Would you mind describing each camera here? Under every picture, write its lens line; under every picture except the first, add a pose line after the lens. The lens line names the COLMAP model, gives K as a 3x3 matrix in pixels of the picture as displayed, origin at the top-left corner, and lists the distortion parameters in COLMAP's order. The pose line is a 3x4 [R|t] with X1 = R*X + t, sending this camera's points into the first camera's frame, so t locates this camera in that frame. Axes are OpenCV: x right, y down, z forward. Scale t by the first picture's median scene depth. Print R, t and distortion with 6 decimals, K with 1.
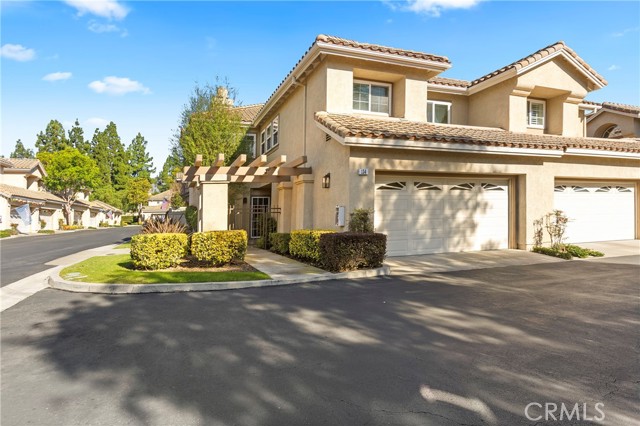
lens RADIAL K [[379.9, 0, 319.5], [0, 379.9, 201.3], [0, 0, 1]] dist [-0.005020, -0.000525]
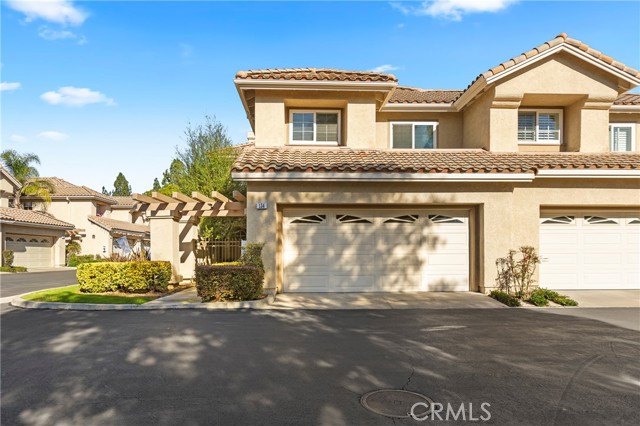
lens RADIAL K [[415.7, 0, 319.0], [0, 415.7, 240.6], [0, 0, 1]] dist [0.004439, 0.000425]
pose [[0.945221, 0.007504, -0.326346, 0.508872], [-0.002398, 0.999868, 0.016046, -0.002859], [0.326423, -0.014384, 0.945114, 0.008066]]
